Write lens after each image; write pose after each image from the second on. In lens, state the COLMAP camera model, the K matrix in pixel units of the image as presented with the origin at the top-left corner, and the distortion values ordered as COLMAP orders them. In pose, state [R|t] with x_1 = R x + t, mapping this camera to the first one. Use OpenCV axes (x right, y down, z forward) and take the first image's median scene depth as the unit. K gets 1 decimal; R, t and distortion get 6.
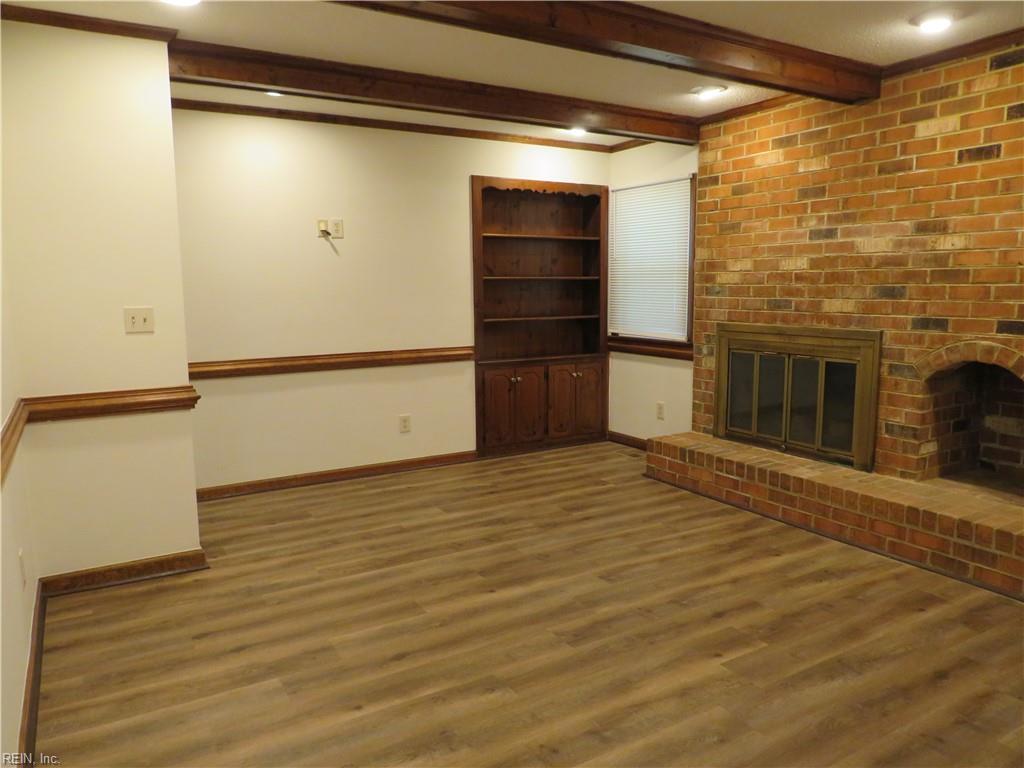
lens RADIAL K [[729.0, 0, 507.6], [0, 729.0, 374.6], [0, 0, 1]] dist [-0.037688, 0.041858]
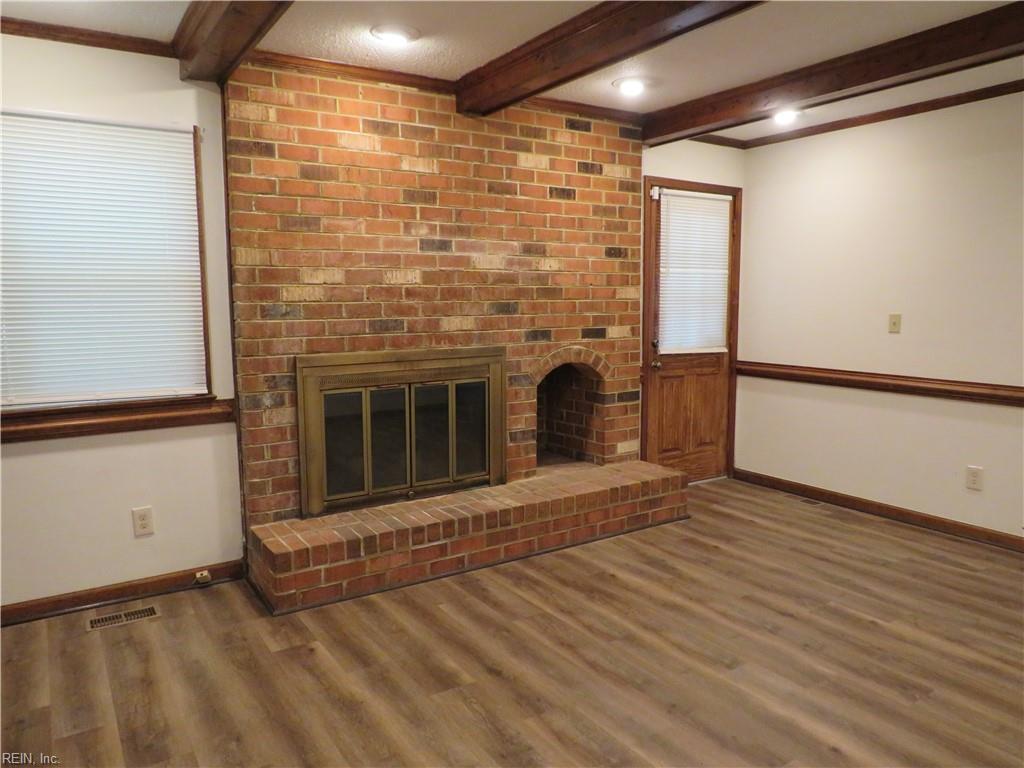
lens RADIAL K [[729.0, 0, 506.5], [0, 729.0, 370.8], [0, 0, 1]] dist [-0.037688, 0.041858]
pose [[-0.040122, -0.097089, 0.994467, -0.511840], [0.127818, 0.986593, 0.101477, -0.127474], [-0.990986, 0.131182, -0.027174, 1.011213]]
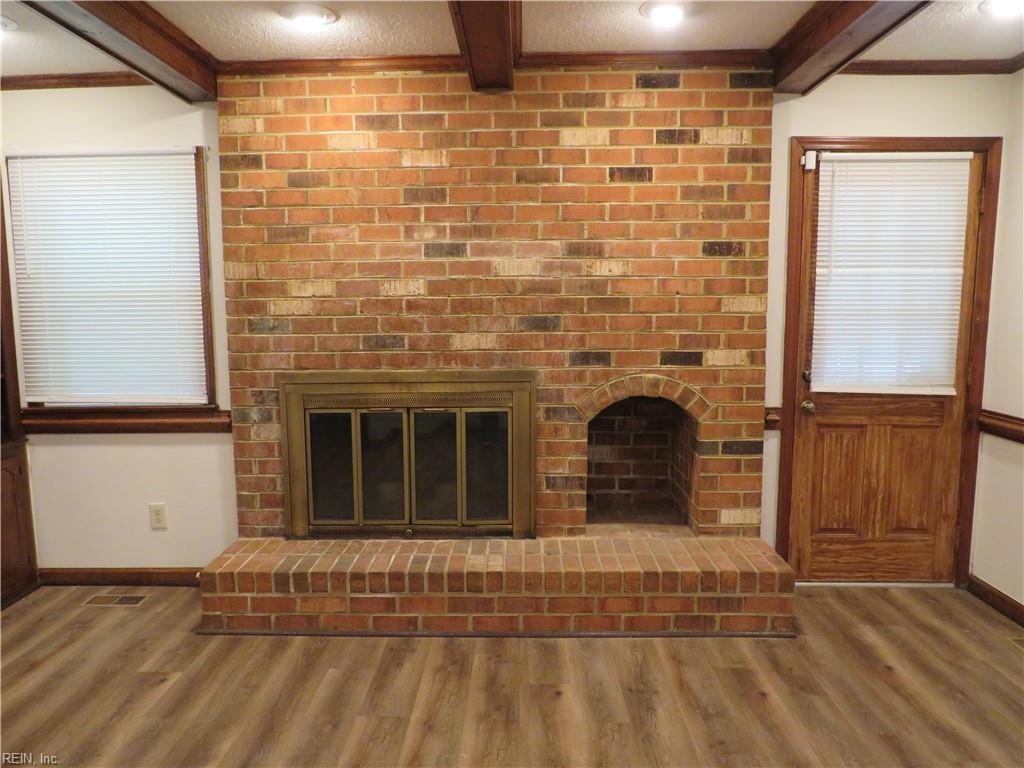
lens RADIAL K [[729.0, 0, 512.0], [0, 729.0, 375.3], [0, 0, 1]] dist [-0.037688, 0.041858]
pose [[0.529402, -0.086634, 0.843936, -0.207200], [0.109022, 0.993471, 0.033595, -0.083947], [-0.841337, 0.074223, 0.535391, 0.561880]]
